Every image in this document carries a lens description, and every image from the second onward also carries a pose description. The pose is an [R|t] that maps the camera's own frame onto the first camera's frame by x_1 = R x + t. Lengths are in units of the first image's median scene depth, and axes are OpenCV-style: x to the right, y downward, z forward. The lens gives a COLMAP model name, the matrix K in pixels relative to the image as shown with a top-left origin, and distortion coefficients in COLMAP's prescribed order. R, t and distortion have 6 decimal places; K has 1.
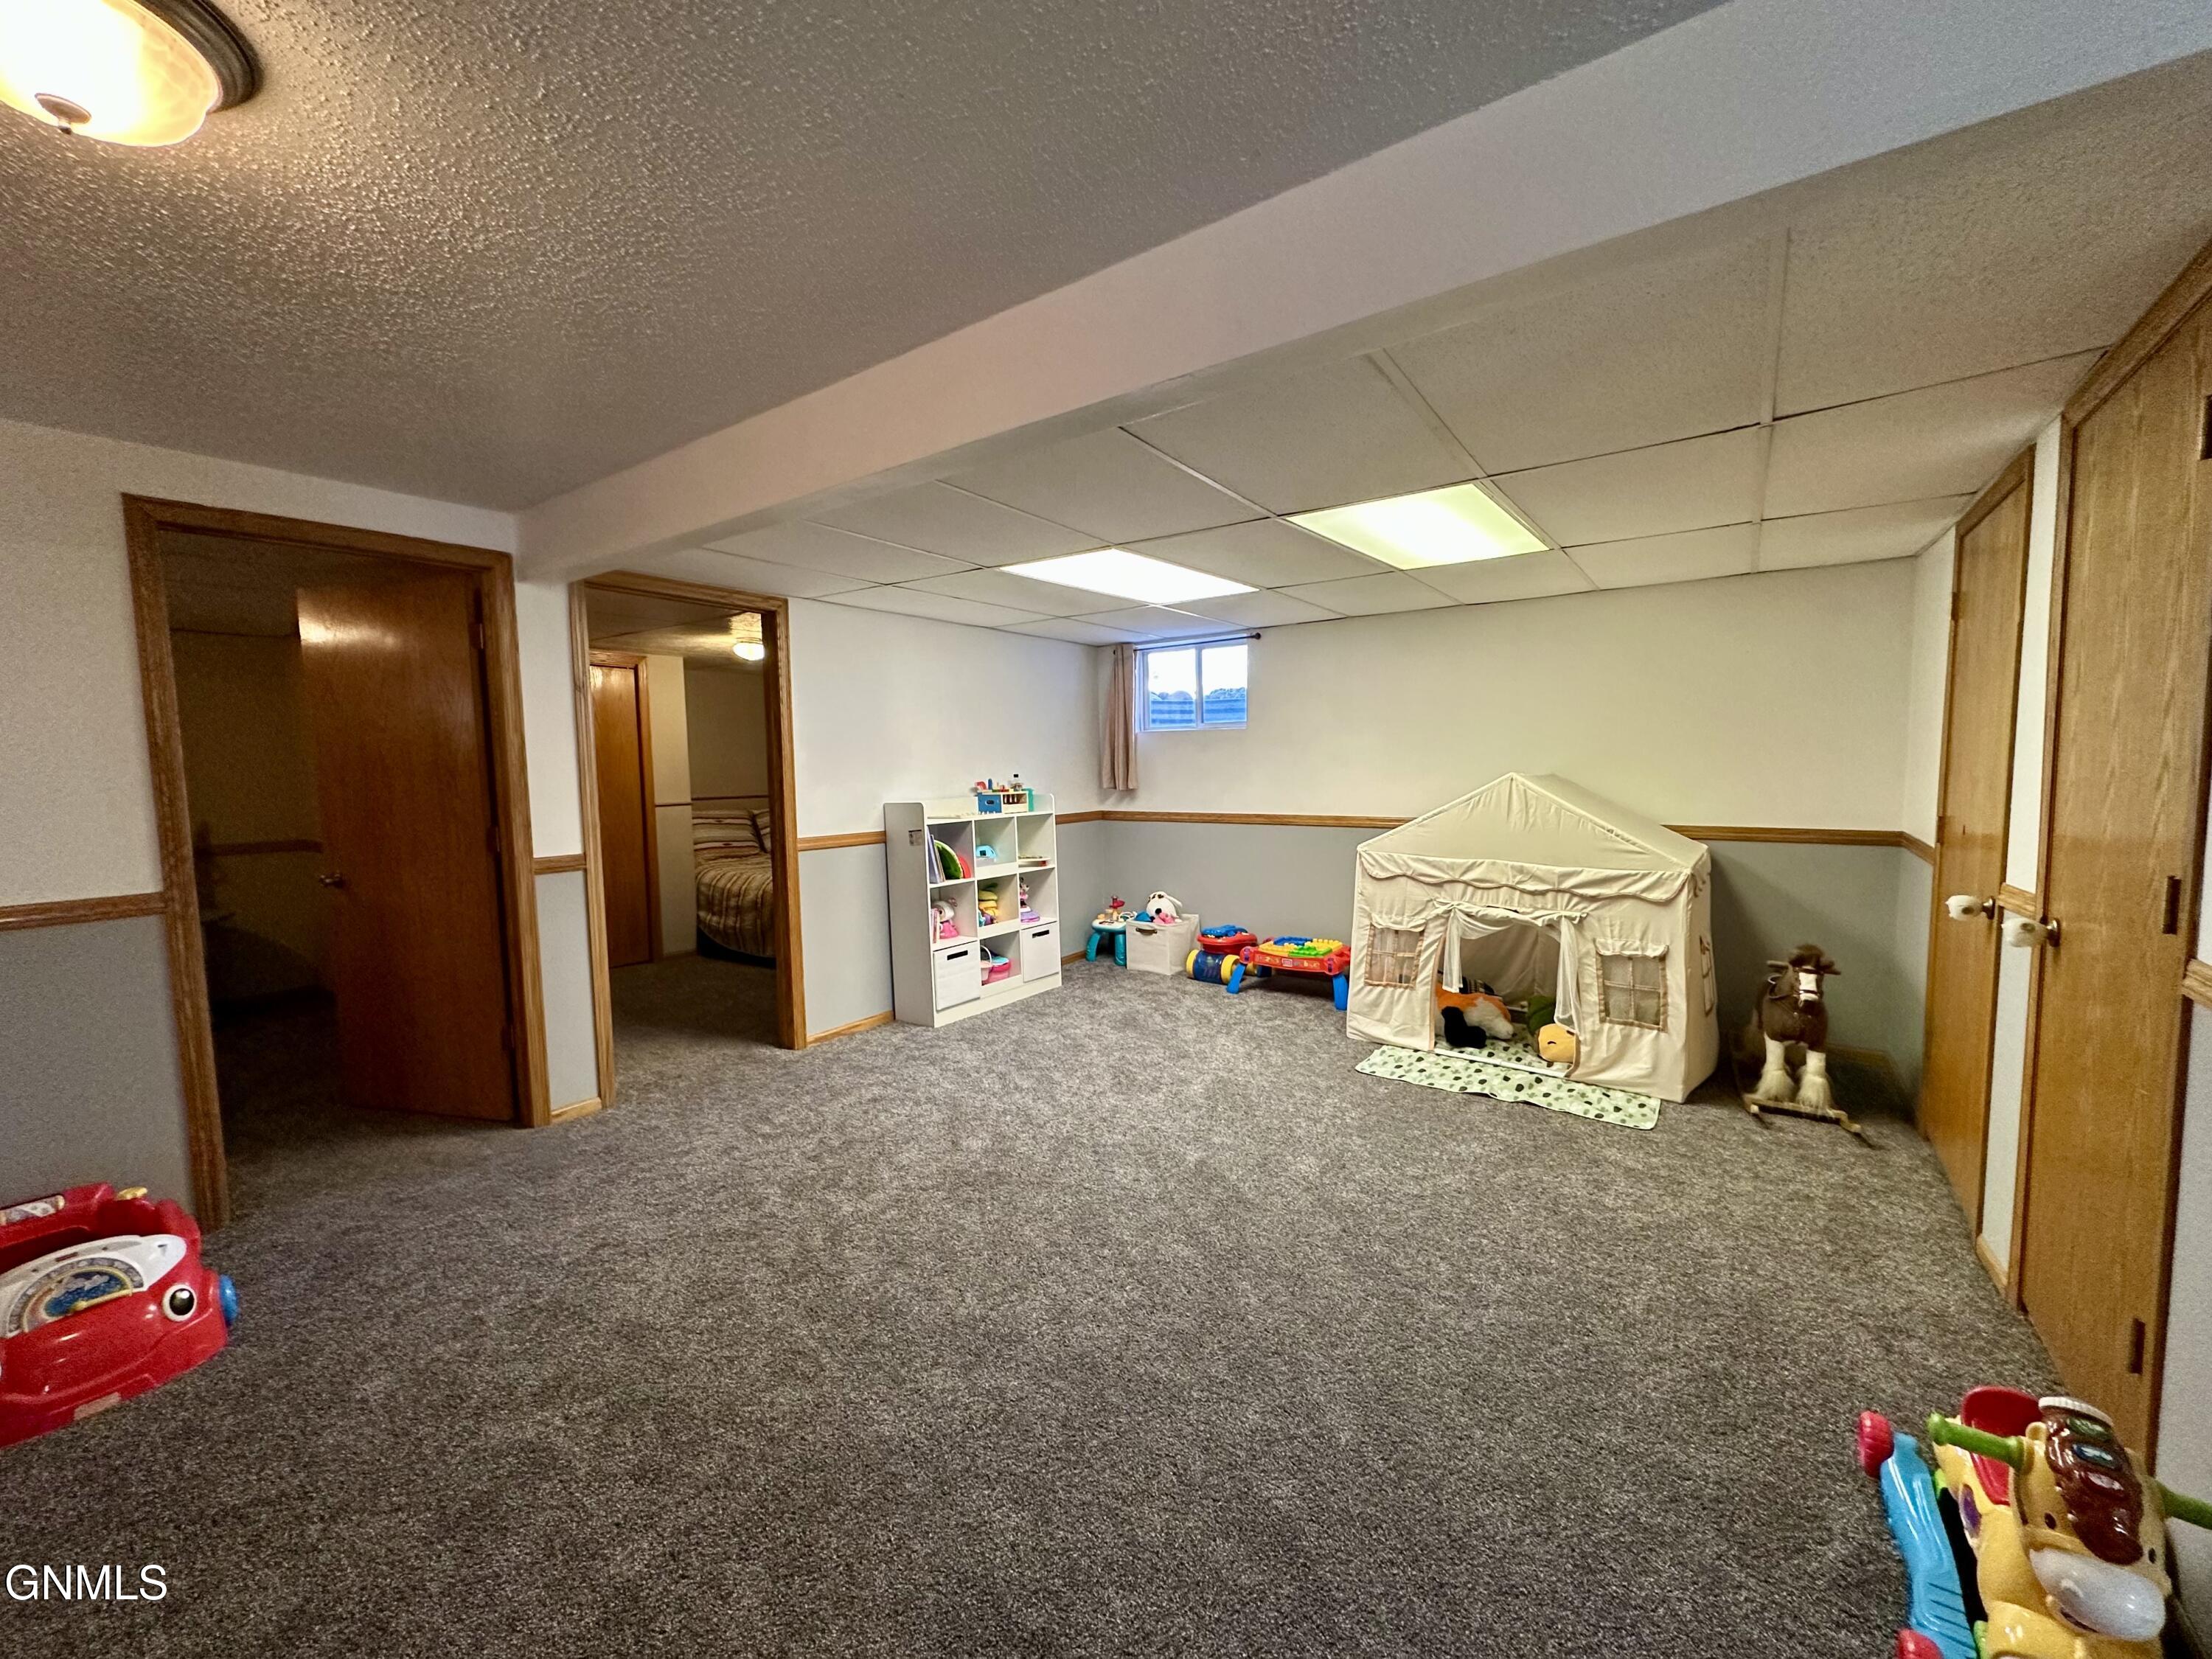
lens RADIAL K [[877.6, 0, 1110.9], [0, 877.6, 827.8], [0, 0, 1]] dist [0.000378, -0.000031]
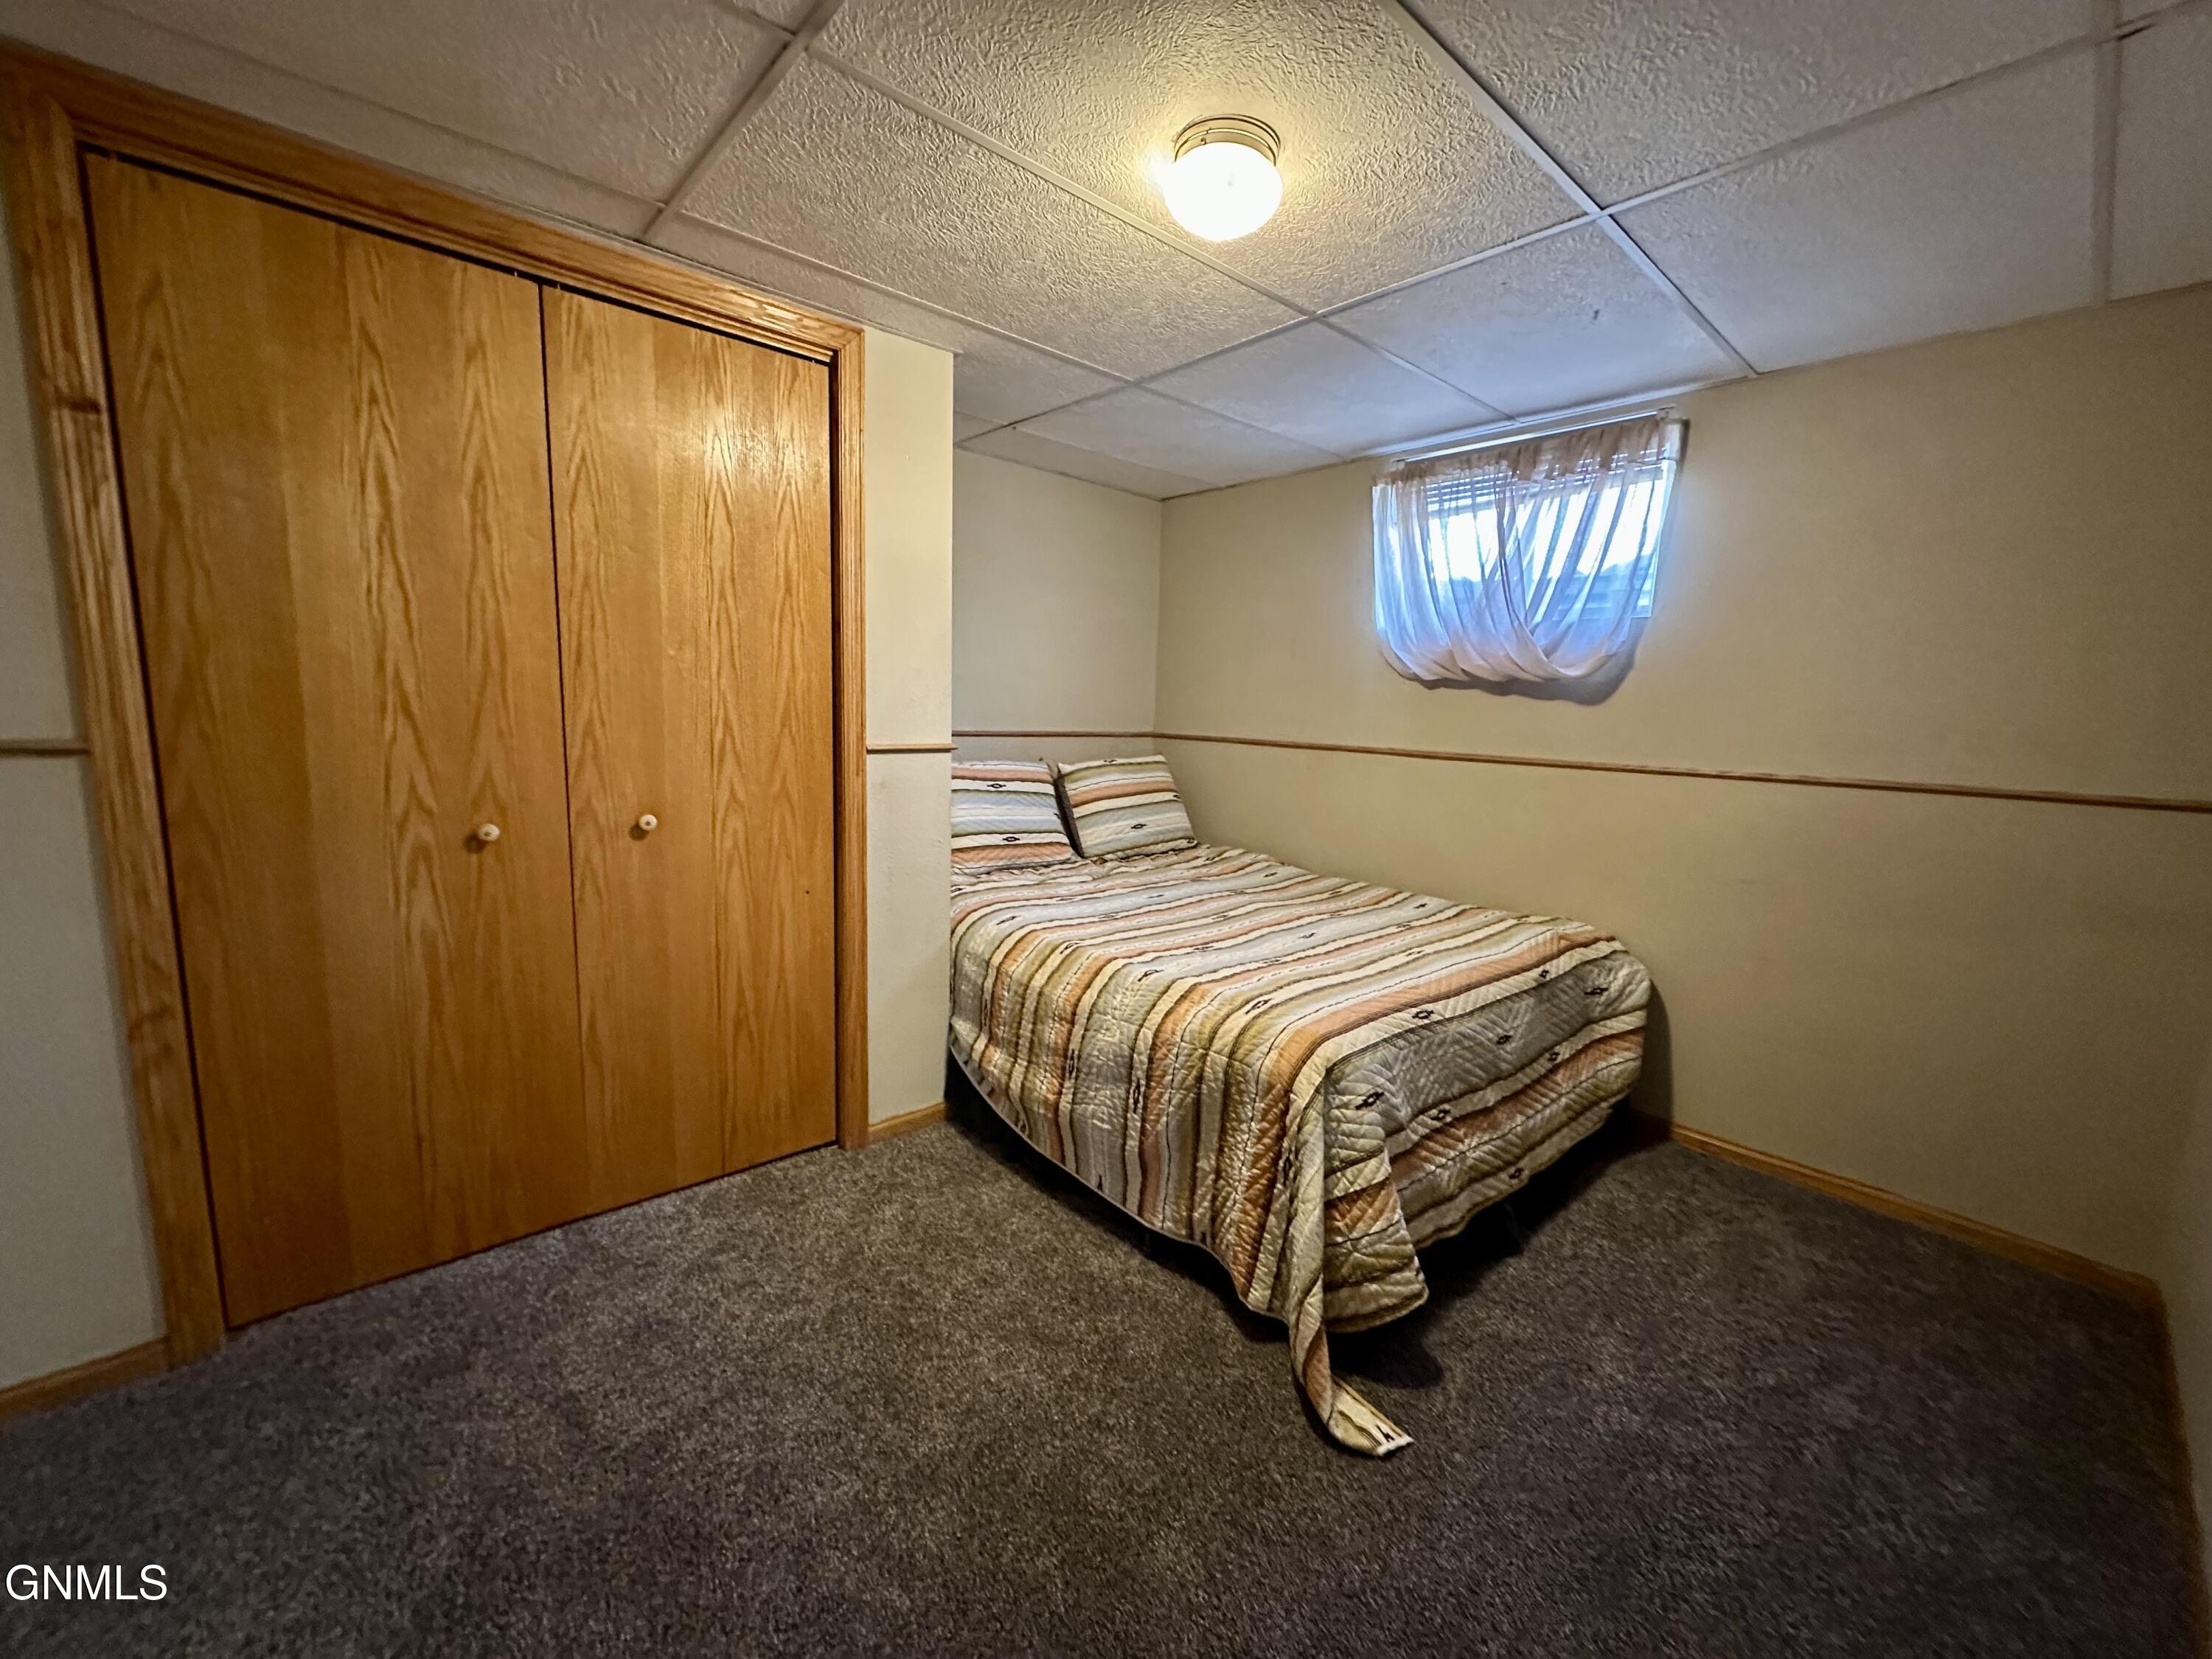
lens RADIAL K [[877.6, 0, 1104.6], [0, 877.6, 830.5], [0, 0, 1]] dist [0.000378, -0.000031]
pose [[0.973684, 0.083095, -0.212216, -0.326625], [-0.068540, 0.994821, 0.075058, -0.024950], [0.217354, -0.058538, 0.974336, 0.632317]]
